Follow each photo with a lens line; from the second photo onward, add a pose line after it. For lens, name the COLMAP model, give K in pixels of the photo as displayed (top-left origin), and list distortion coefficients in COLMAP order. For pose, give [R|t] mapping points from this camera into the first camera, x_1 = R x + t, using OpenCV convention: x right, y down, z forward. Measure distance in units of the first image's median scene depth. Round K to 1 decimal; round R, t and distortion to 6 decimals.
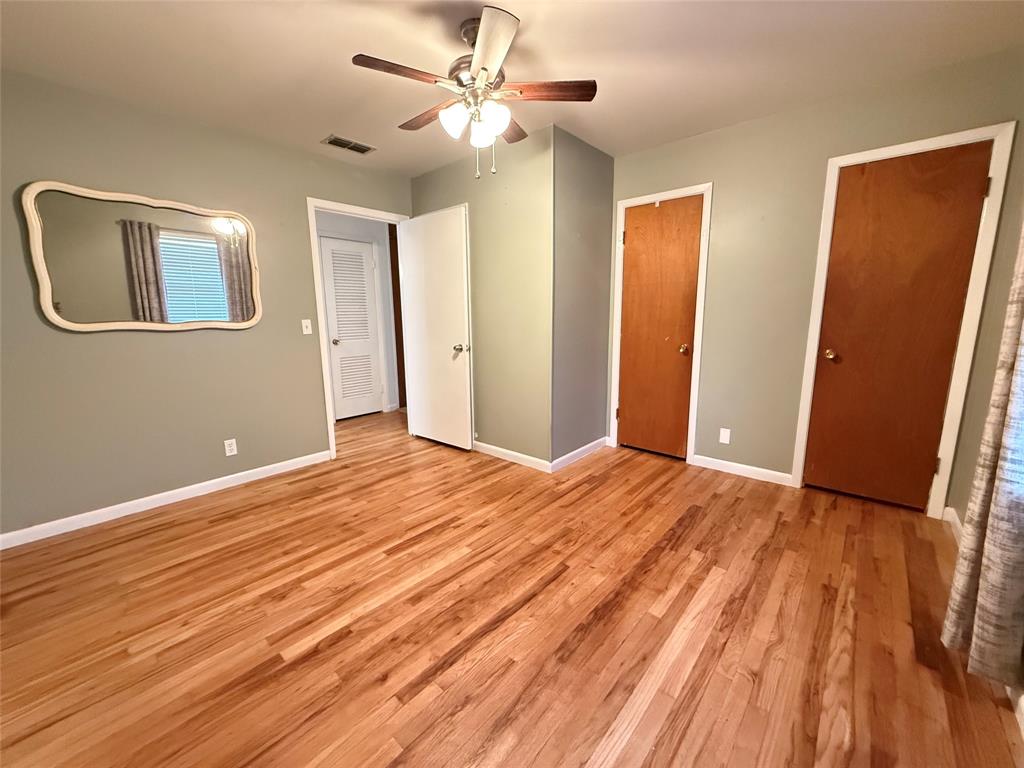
lens RADIAL K [[411.1, 0, 511.5], [0, 411.1, 381.4], [0, 0, 1]] dist [-0.000725, -0.000314]
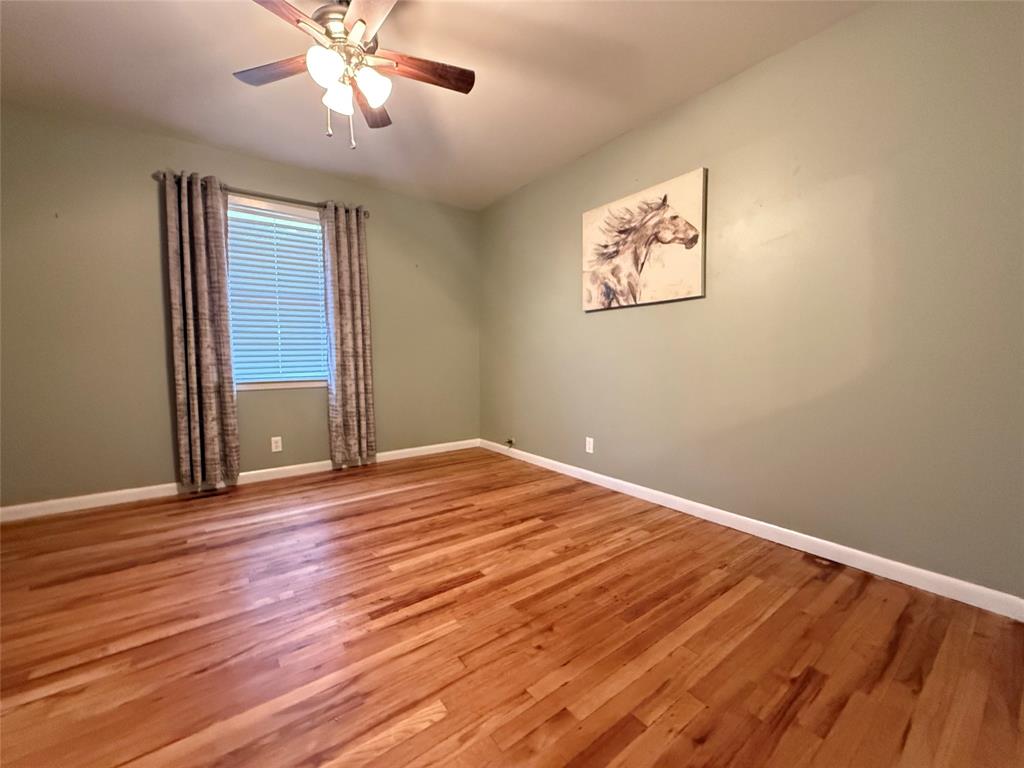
lens RADIAL K [[411.1, 0, 510.6], [0, 411.1, 382.7], [0, 0, 1]] dist [-0.000725, -0.000314]
pose [[-0.979541, 0.003979, 0.201206, -0.558092], [0.049749, 0.973561, 0.222943, -0.165796], [-0.194999, 0.228391, -0.953841, 1.777298]]
